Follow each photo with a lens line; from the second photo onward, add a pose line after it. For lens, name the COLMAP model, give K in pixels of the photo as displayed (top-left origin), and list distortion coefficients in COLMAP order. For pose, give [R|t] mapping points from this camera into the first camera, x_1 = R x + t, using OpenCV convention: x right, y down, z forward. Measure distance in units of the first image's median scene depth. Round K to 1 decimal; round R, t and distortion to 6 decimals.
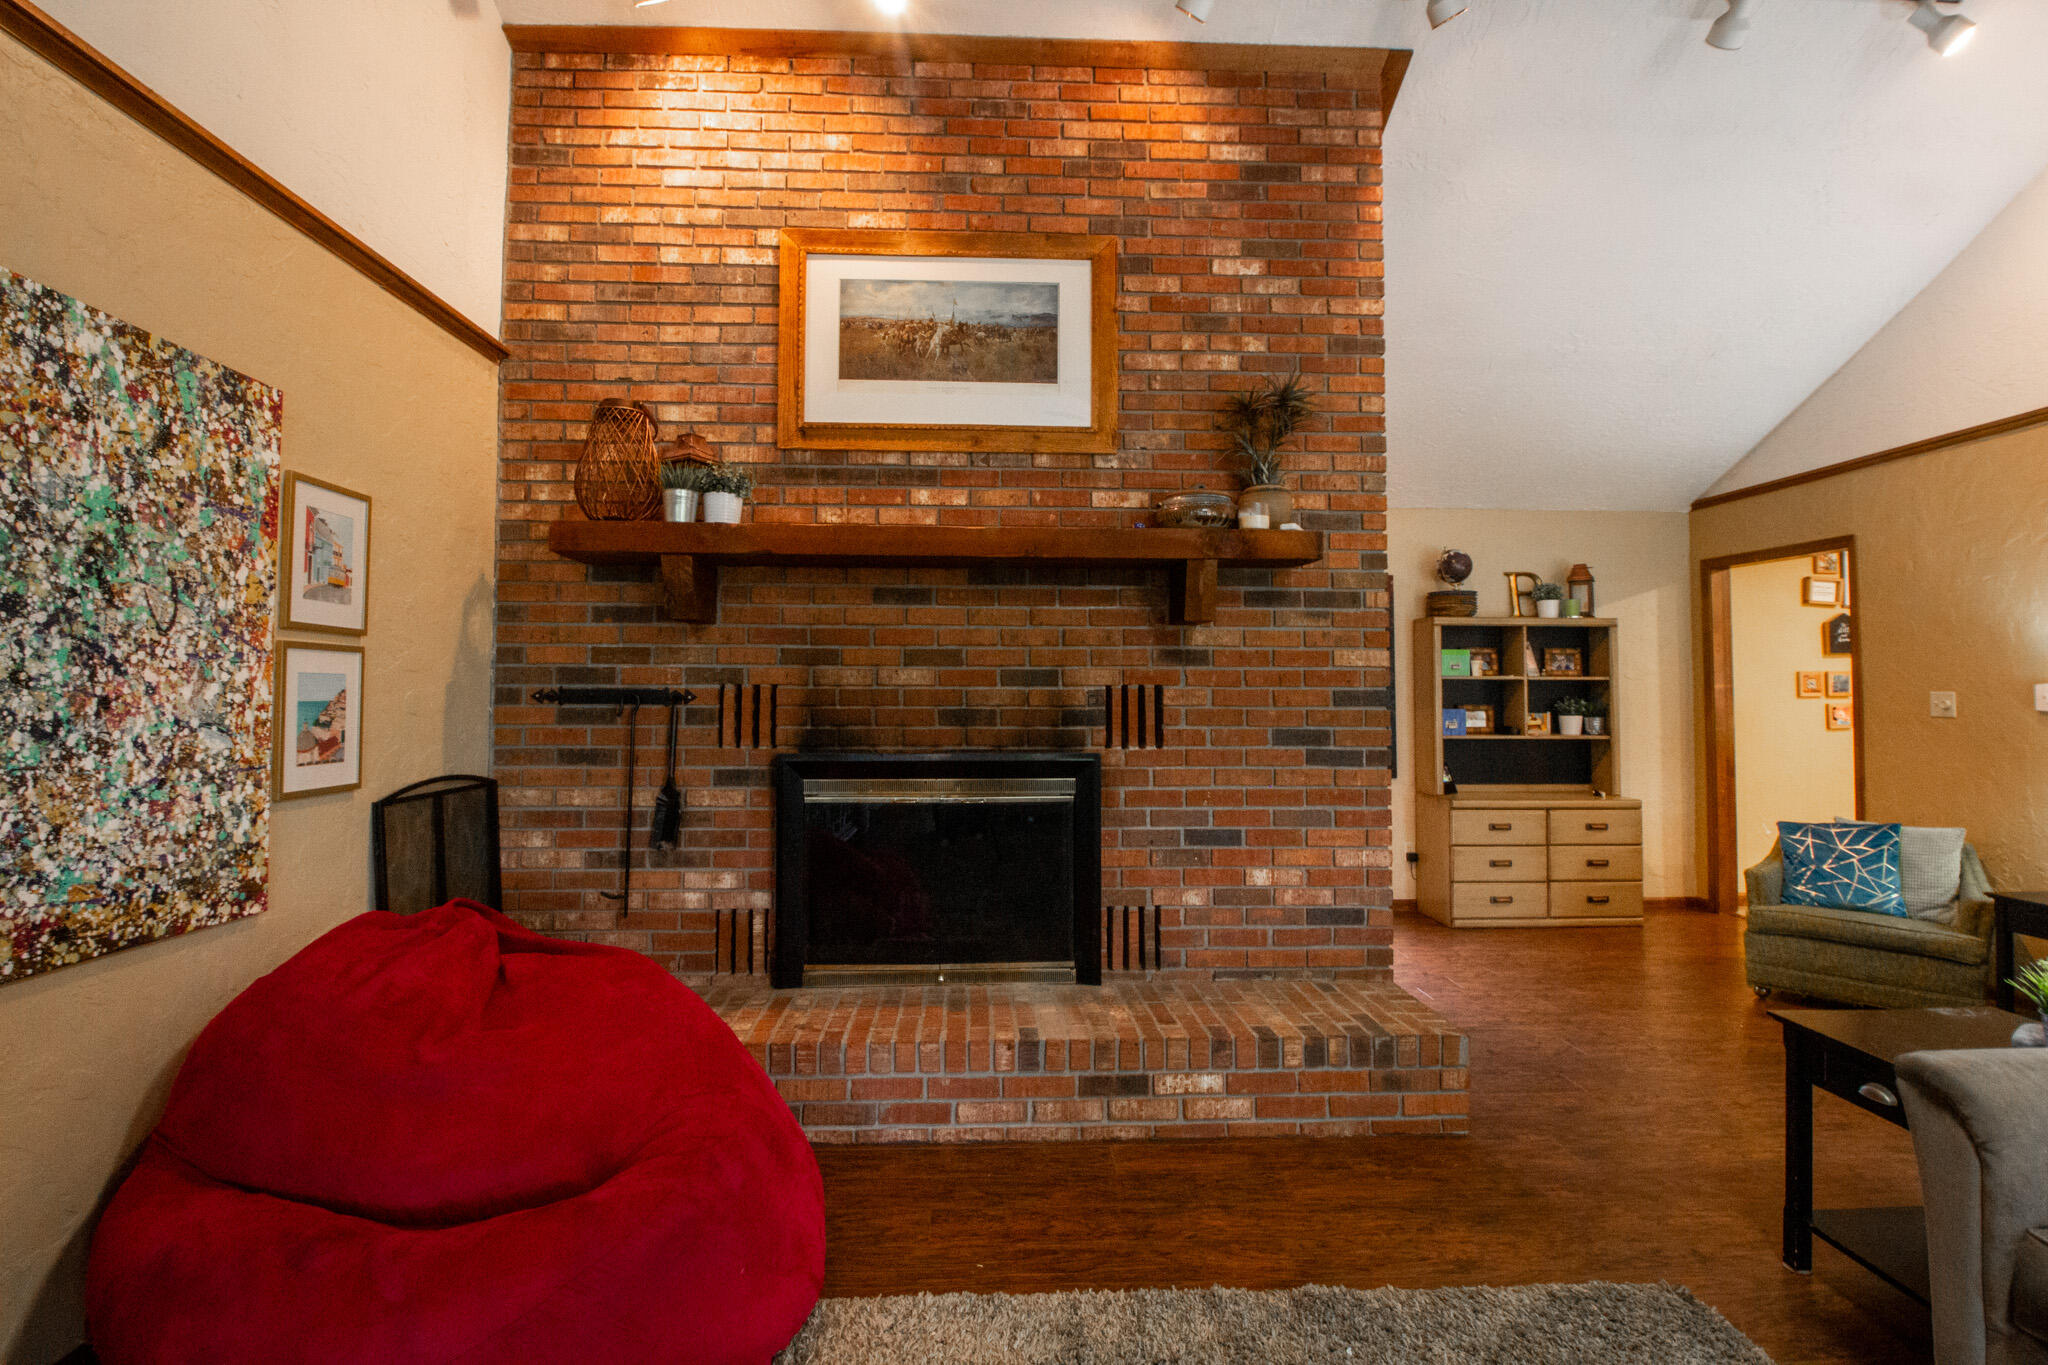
lens RADIAL K [[957.0, 0, 1030.4], [0, 957.0, 657.3], [0, 0, 1]] dist [-0.009898, -0.003866]
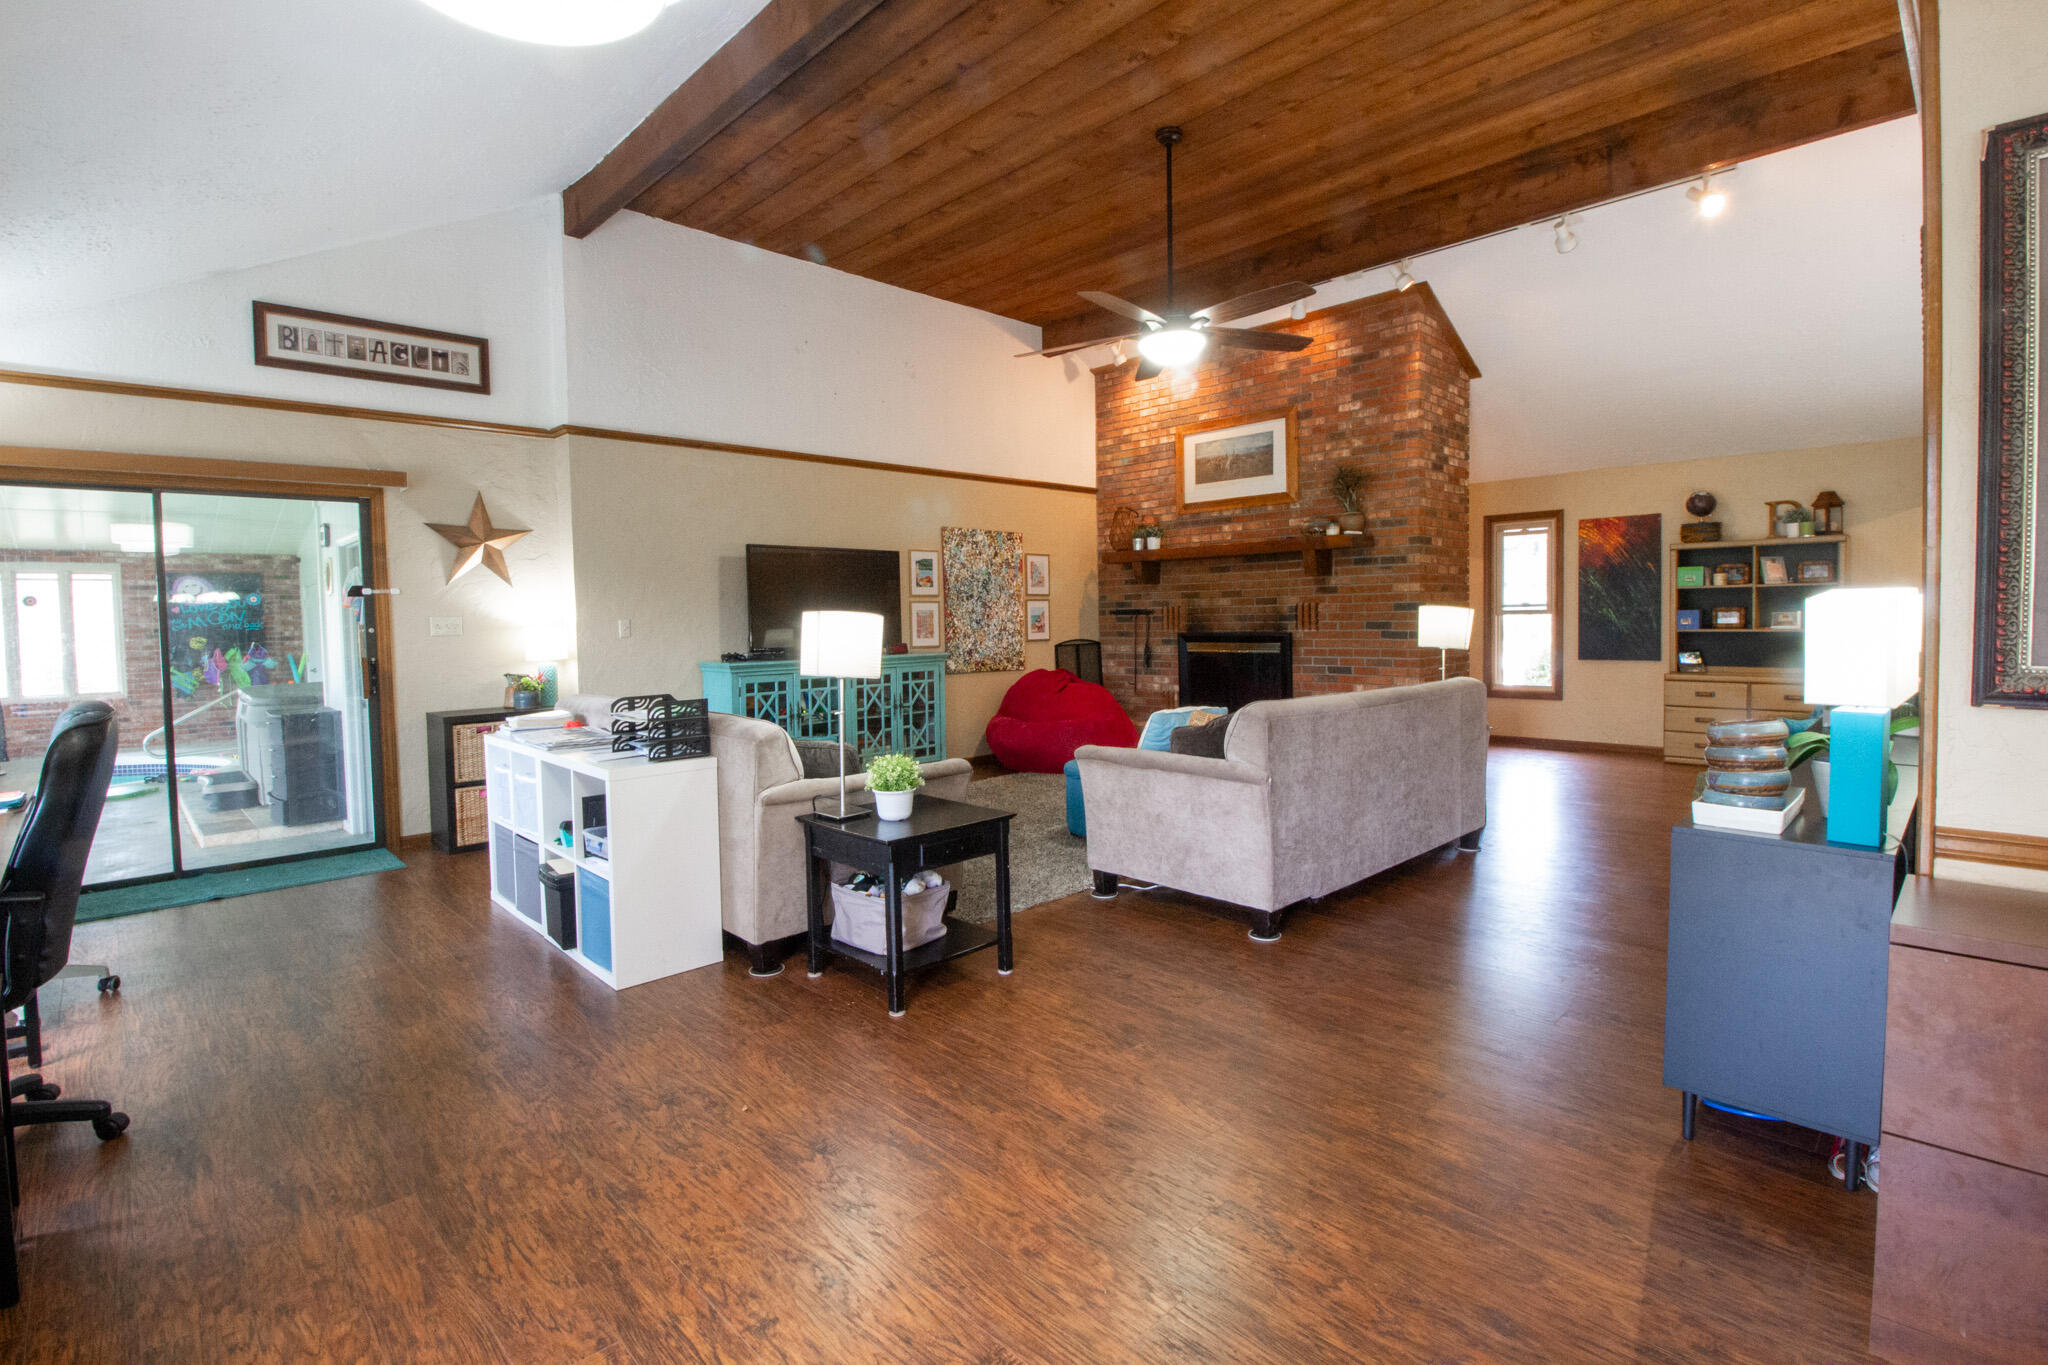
lens RADIAL K [[957.0, 0, 1022.2], [0, 957.0, 665.7], [0, 0, 1]] dist [-0.009898, -0.003866]
pose [[0.669791, 0.023591, -0.742175, 1.365220], [0.049050, 0.995907, 0.075922, -0.029290], [0.740928, -0.087255, 0.665892, -1.051886]]
